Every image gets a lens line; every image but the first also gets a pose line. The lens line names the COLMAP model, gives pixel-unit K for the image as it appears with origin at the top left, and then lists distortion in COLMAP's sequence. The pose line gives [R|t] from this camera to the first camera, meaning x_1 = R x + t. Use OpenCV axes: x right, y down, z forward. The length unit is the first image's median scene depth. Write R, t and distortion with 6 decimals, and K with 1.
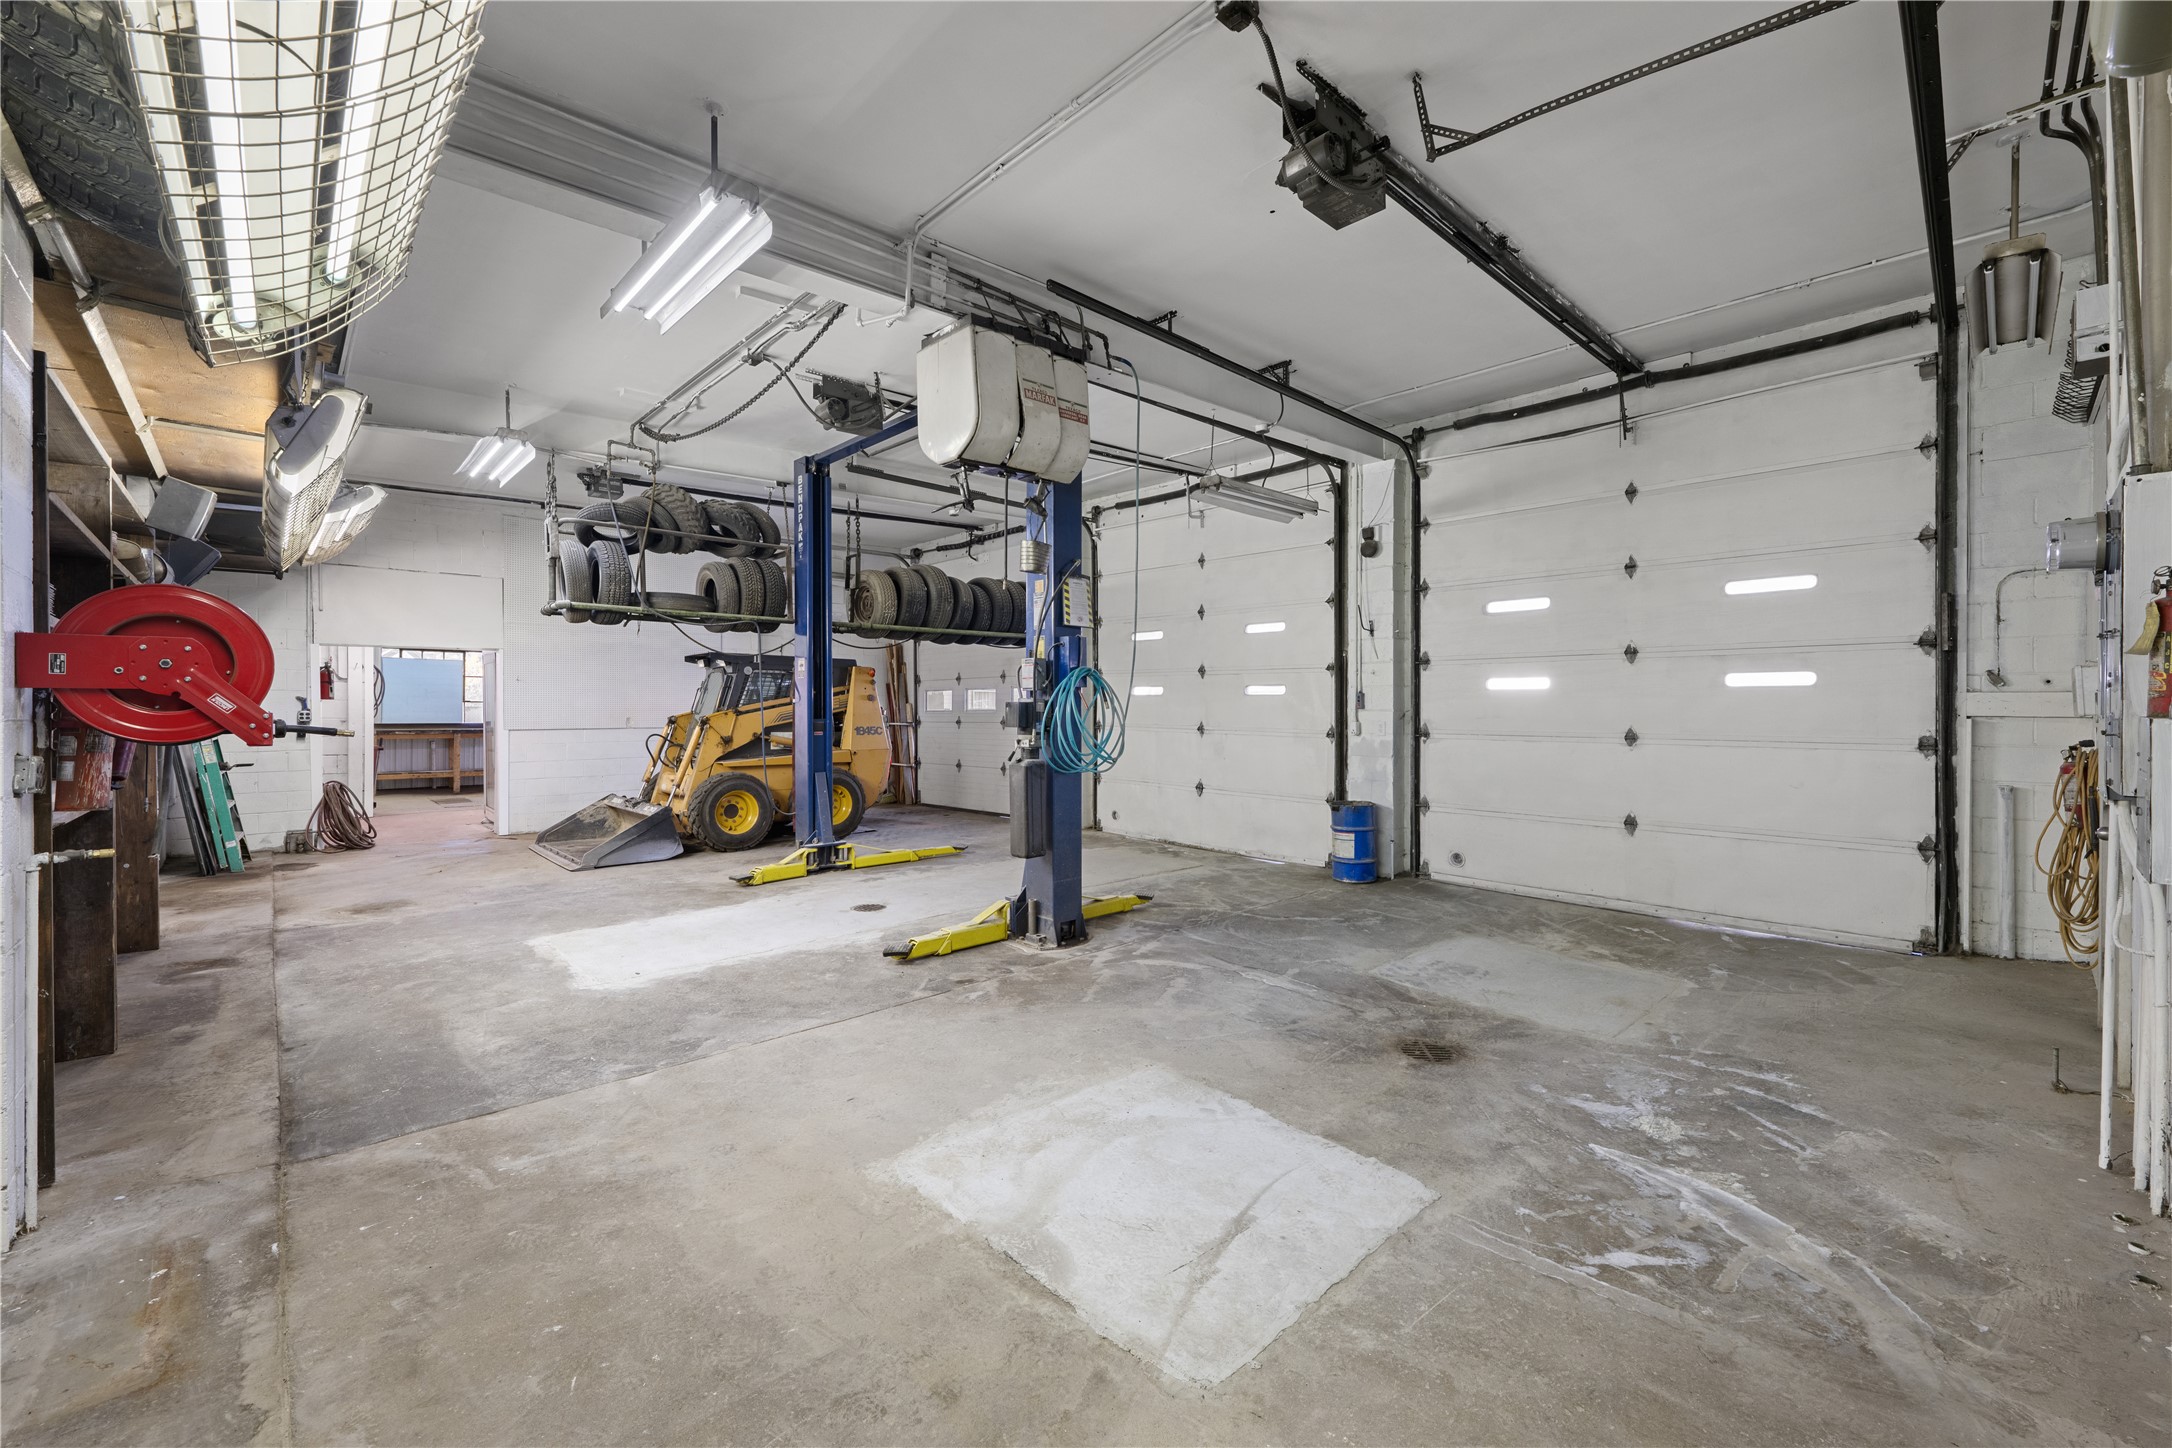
lens RADIAL K [[866.6, 0, 1084.9], [0, 866.6, 709.4], [0, 0, 1]] dist [-0.000555, -0.000103]
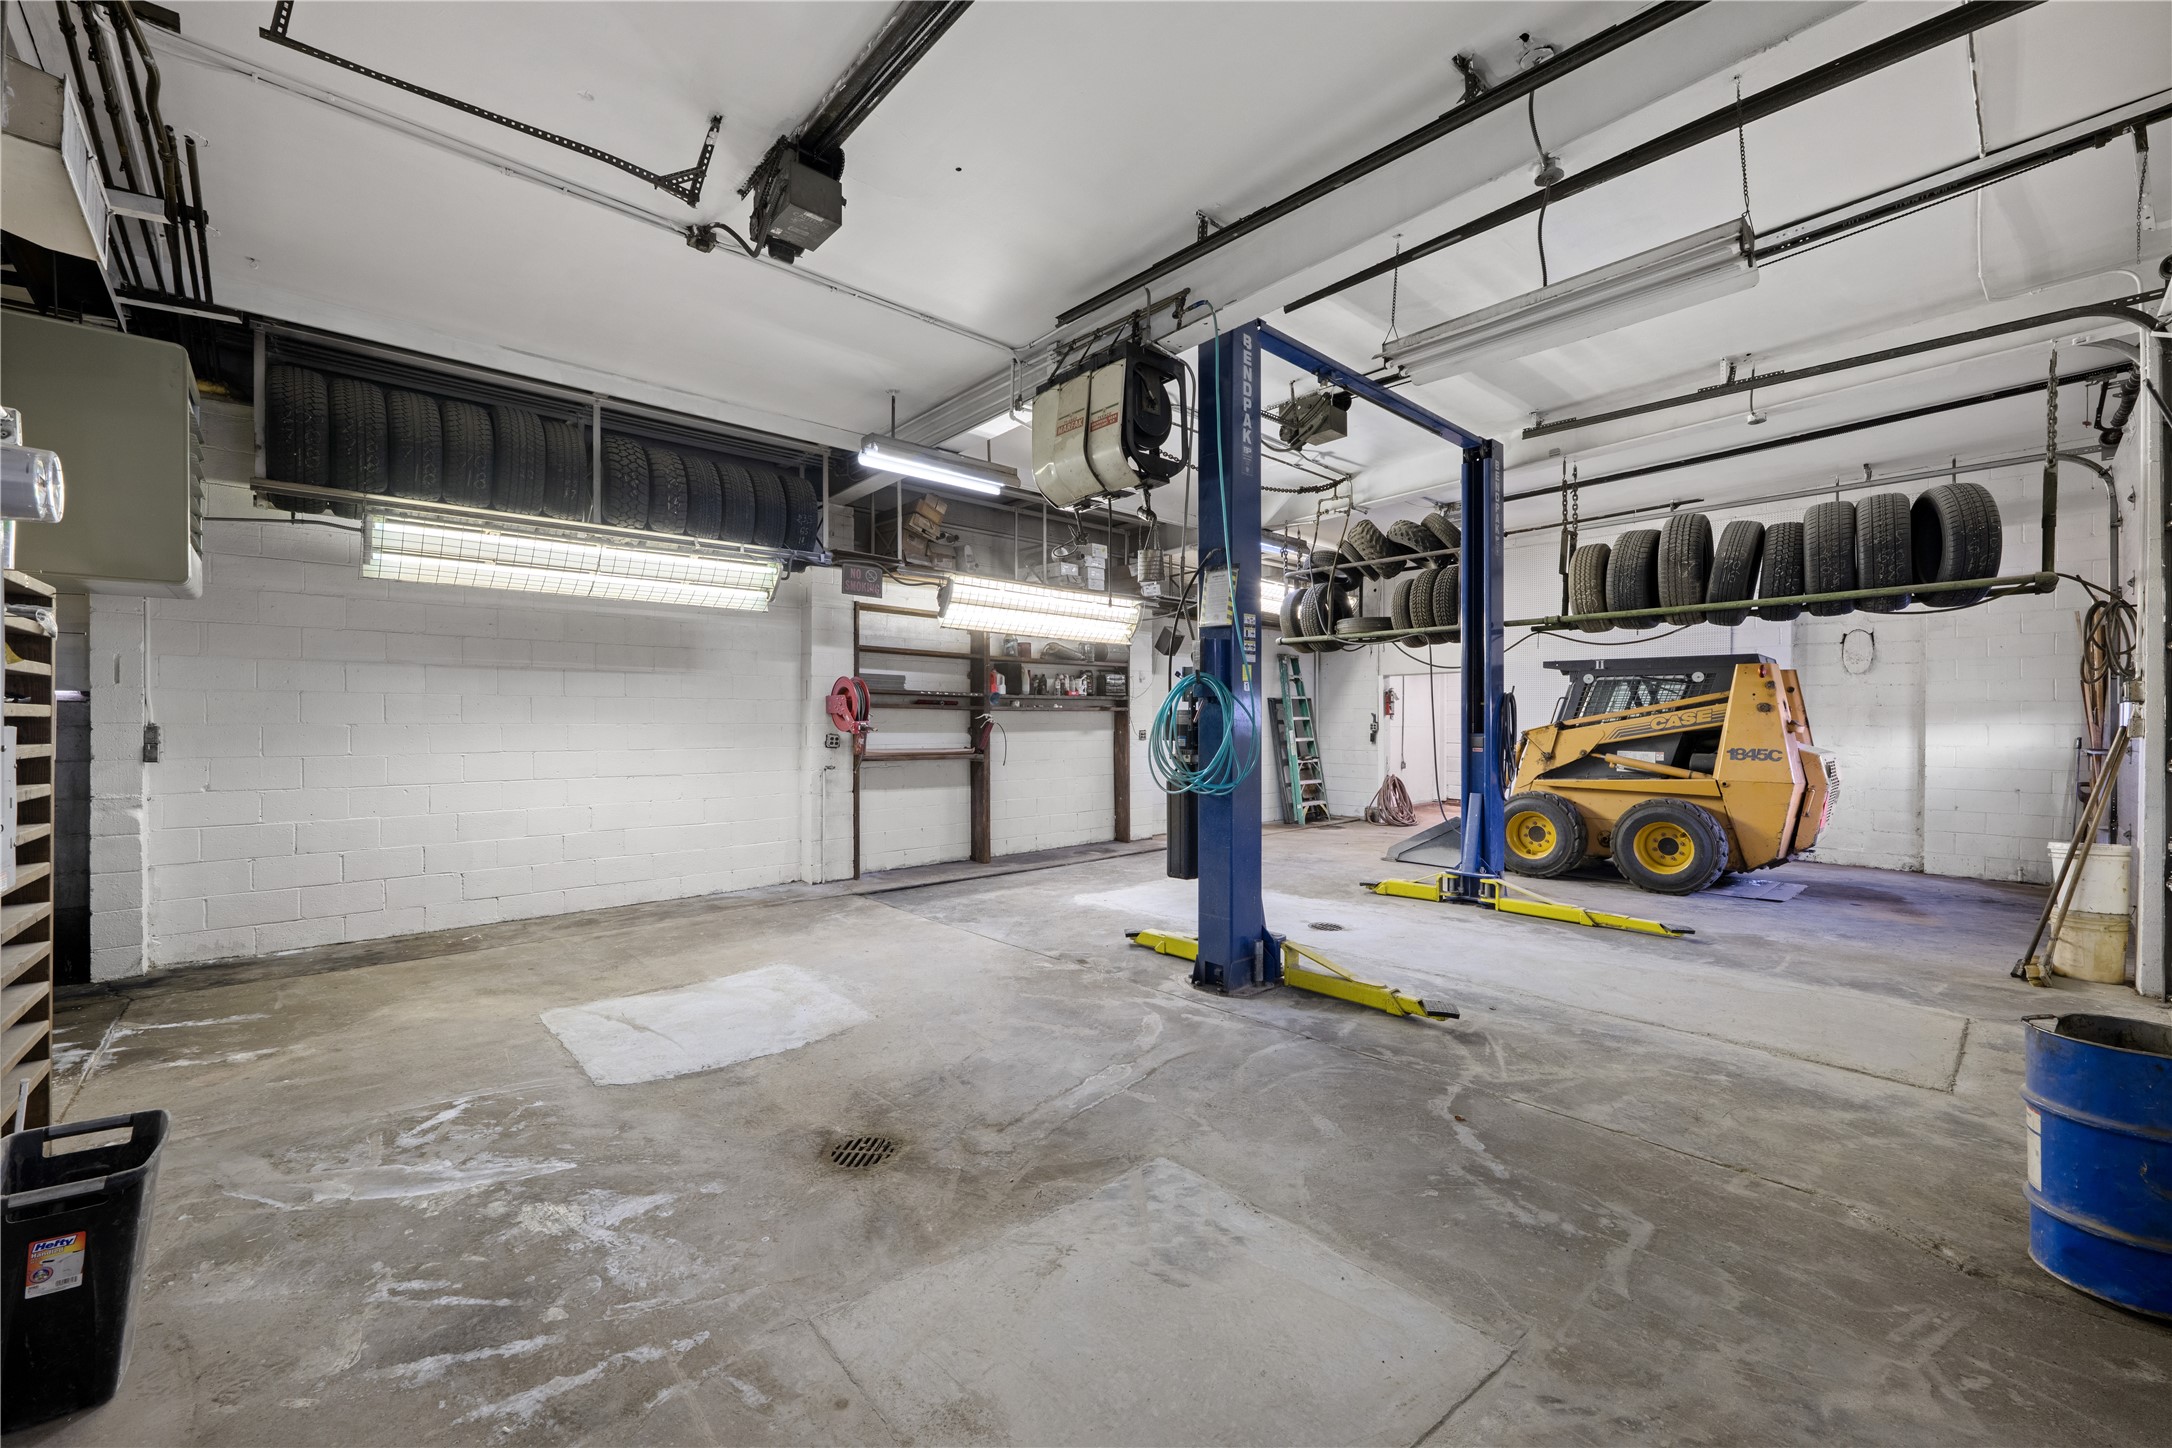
lens RADIAL K [[875.9, 0, 1086.0], [0, 875.9, 724.0], [0, 0, 1]] dist [0.000531, -0.000116]
pose [[-0.019852, 0.003820, -0.999796, 1.345171], [-0.003957, 0.999985, 0.003900, -0.001291], [0.999795, 0.004033, -0.019837, 1.375819]]
